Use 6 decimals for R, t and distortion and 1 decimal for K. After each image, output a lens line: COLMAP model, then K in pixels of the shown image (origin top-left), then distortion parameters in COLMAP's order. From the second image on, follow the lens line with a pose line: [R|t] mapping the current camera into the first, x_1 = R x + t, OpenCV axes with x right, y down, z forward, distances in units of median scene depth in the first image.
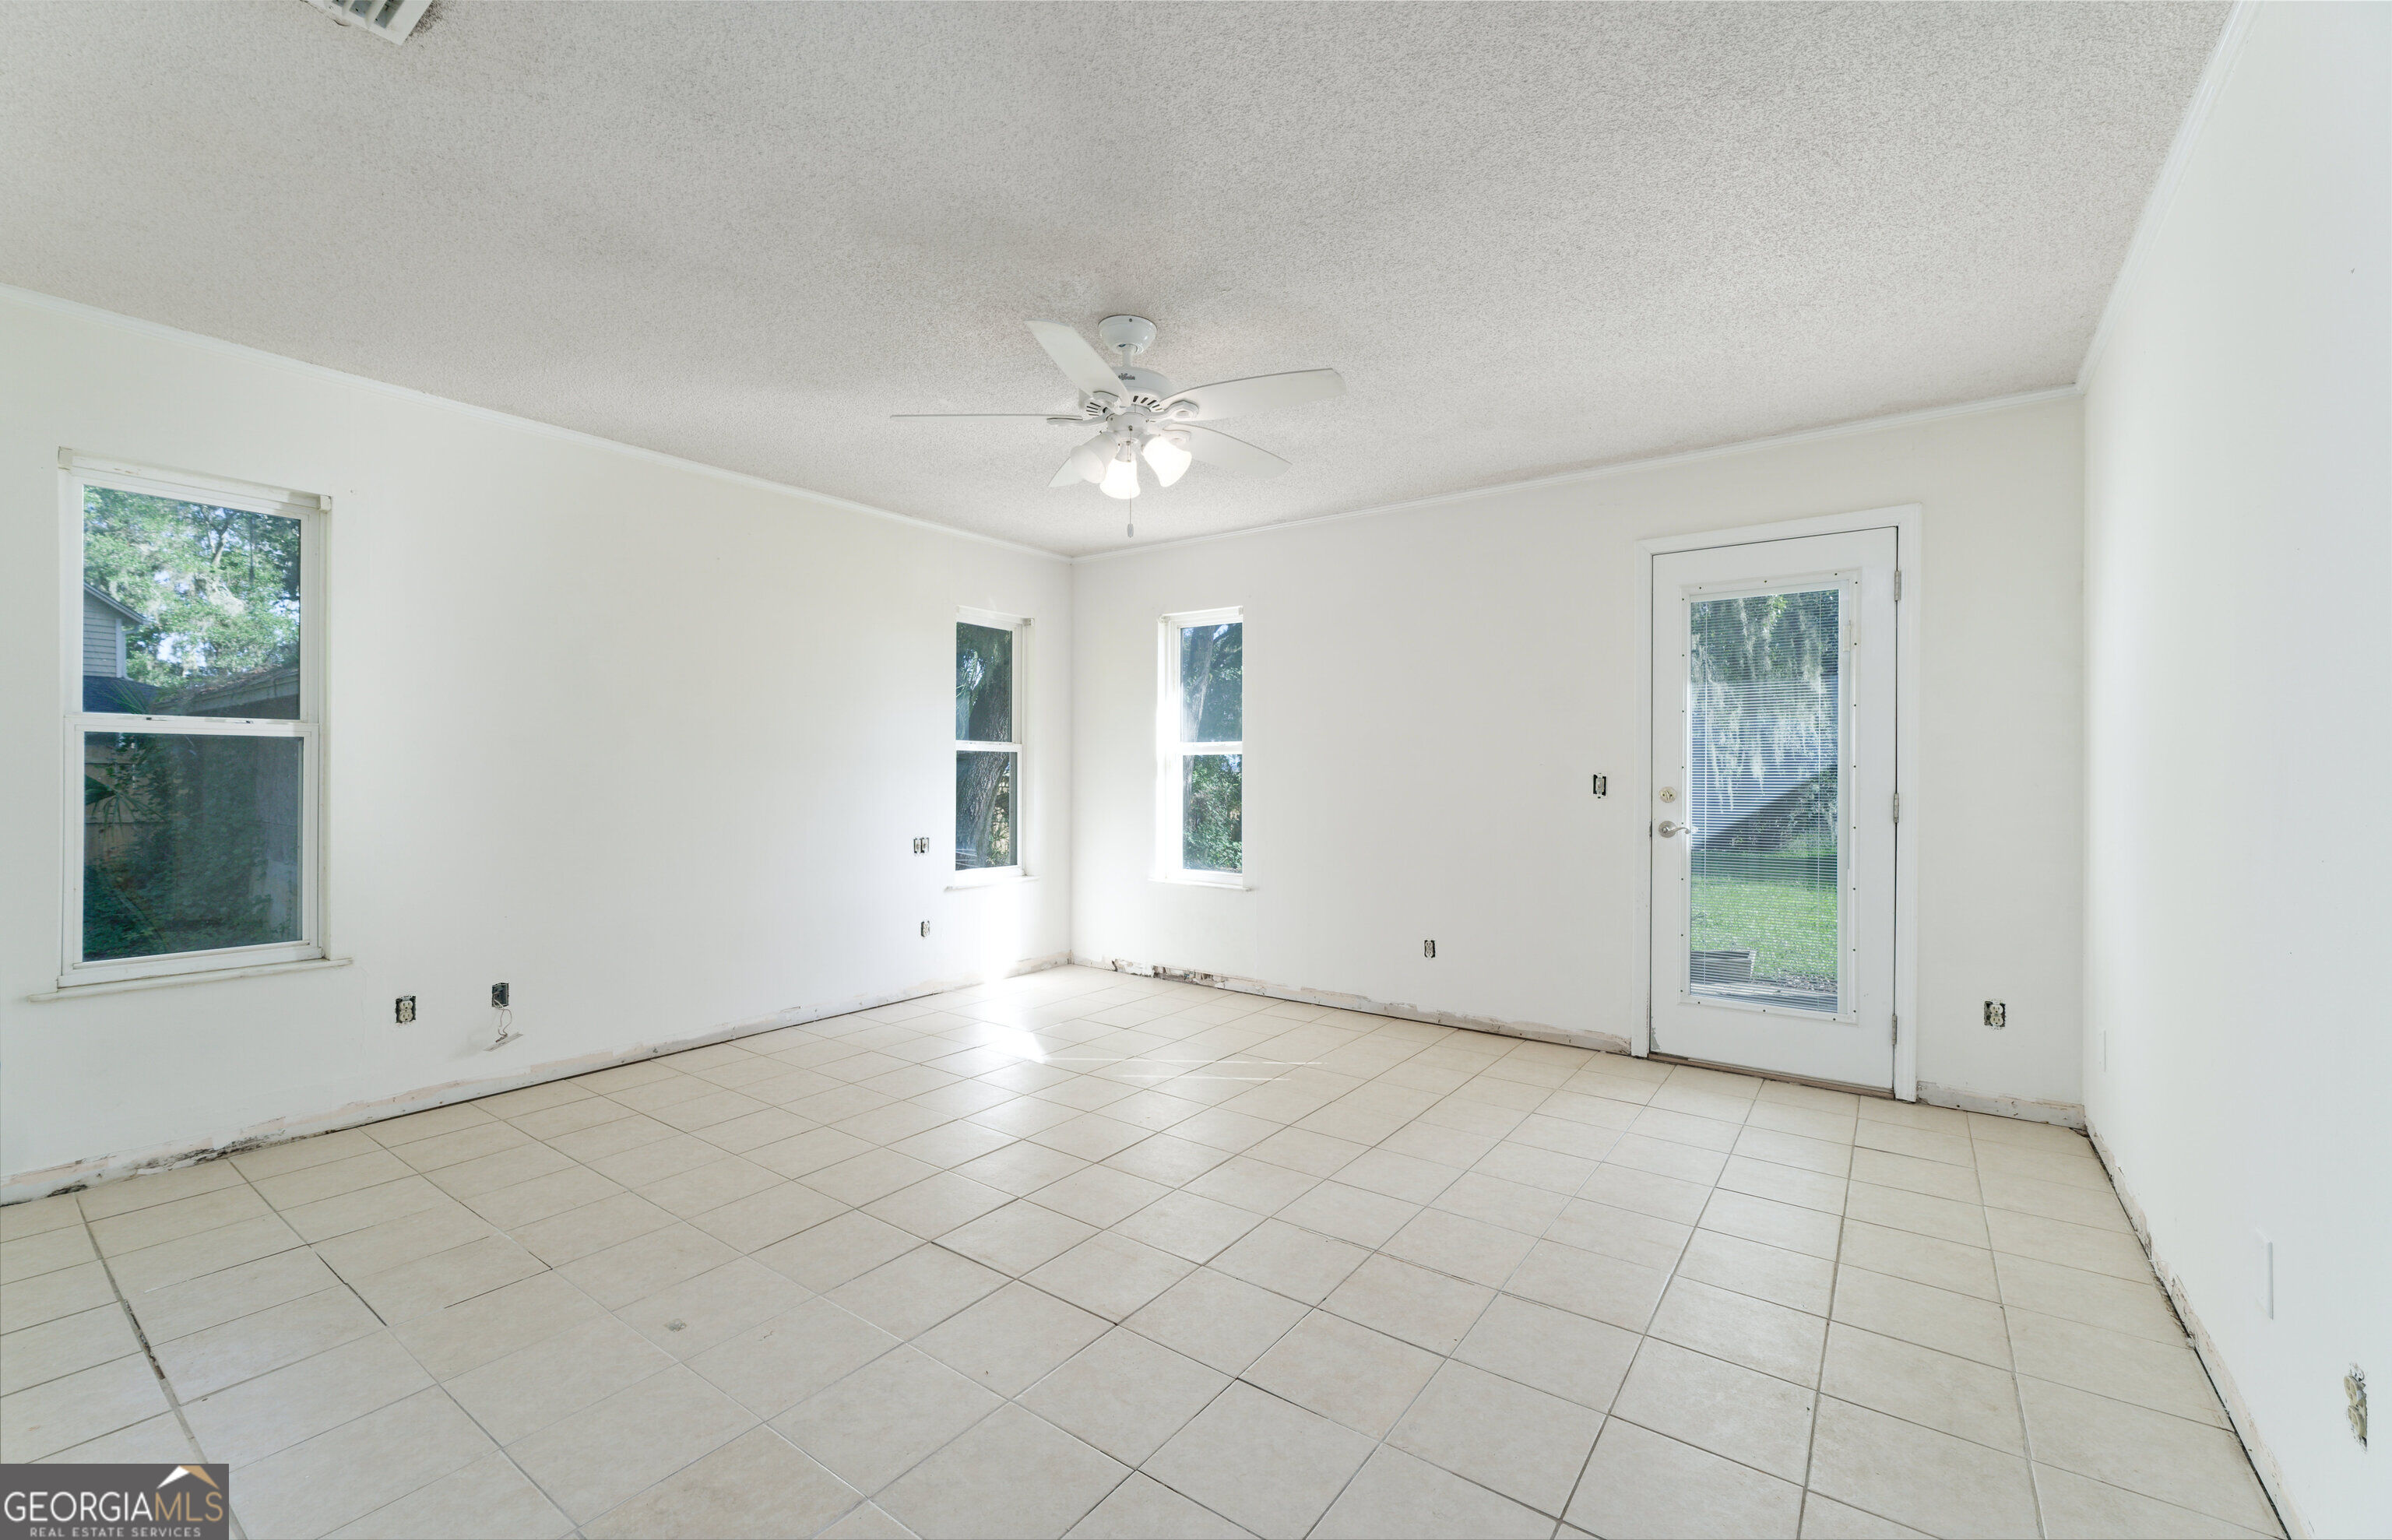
lens RADIAL K [[974.2, 0, 1195.6], [0, 974.2, 769.0], [0, 0, 1]] dist [-0.003022, -0.000436]
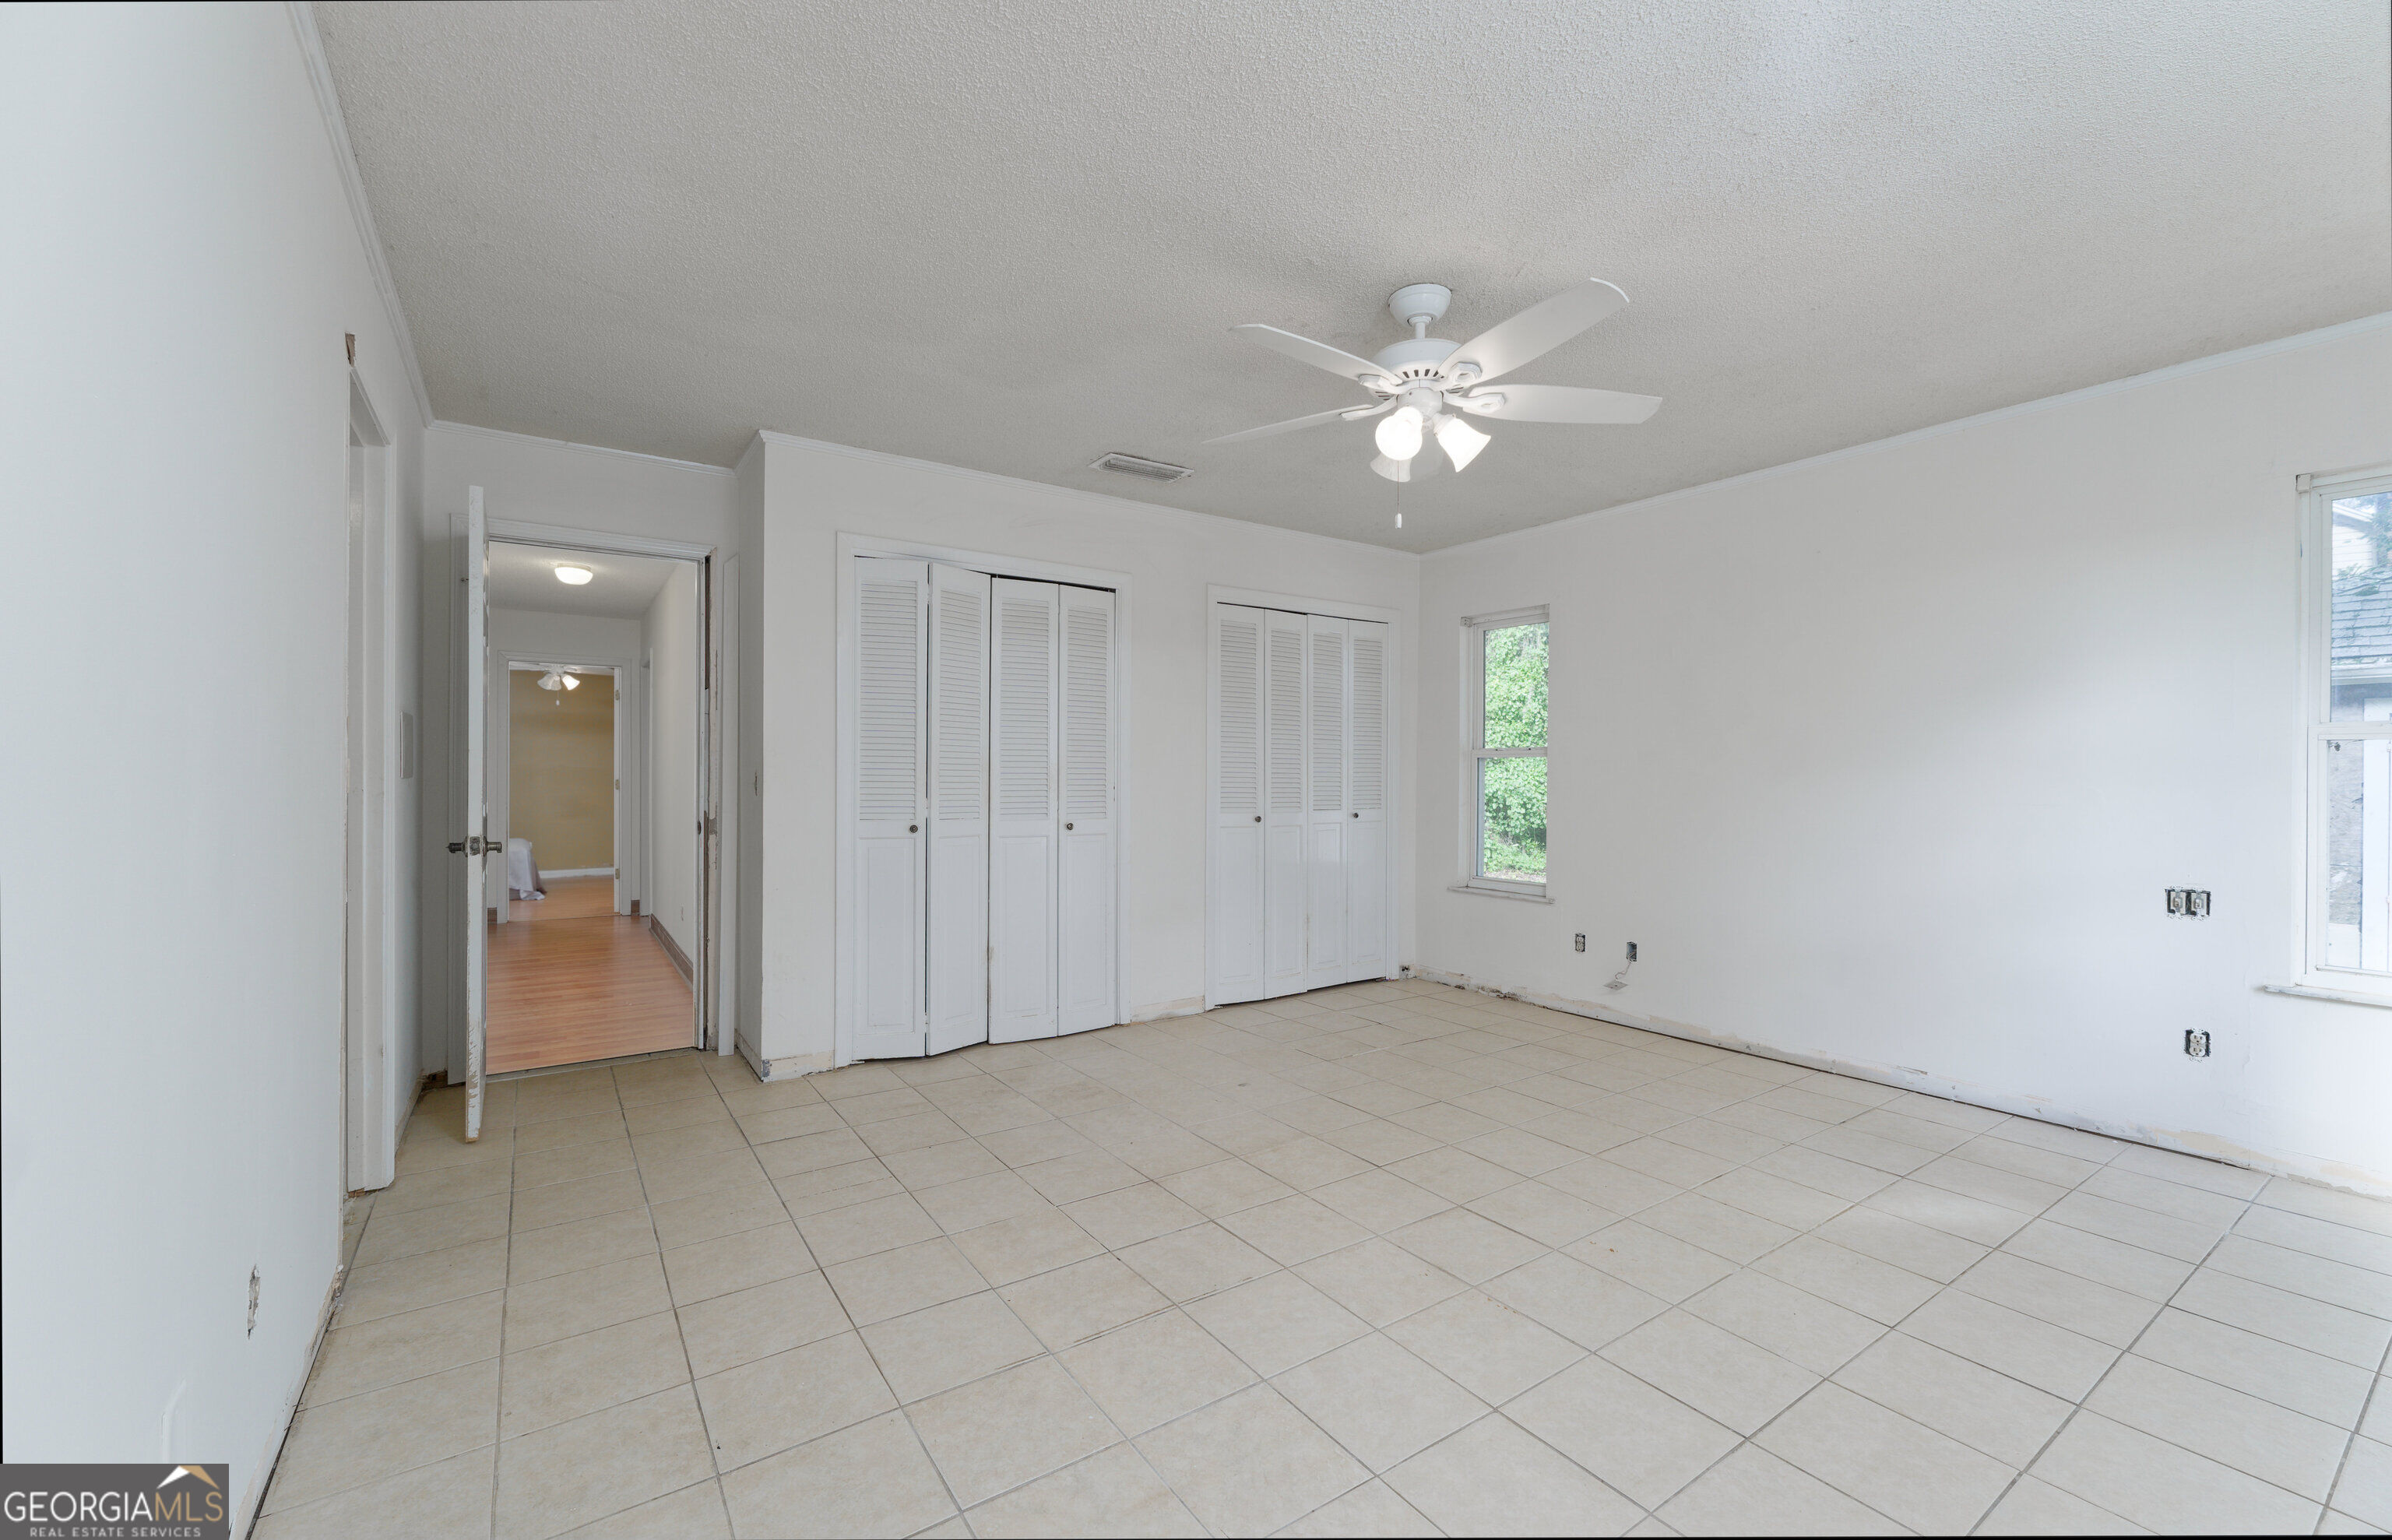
lens RADIAL K [[974.2, 0, 1195.9], [0, 974.2, 772.9], [0, 0, 1]] dist [-0.003022, -0.000436]
pose [[-0.335159, -0.006707, -0.942138, 0.746341], [-0.003286, 0.999977, -0.005950, 0.006468], [0.942156, 0.001102, -0.335173, 0.956055]]
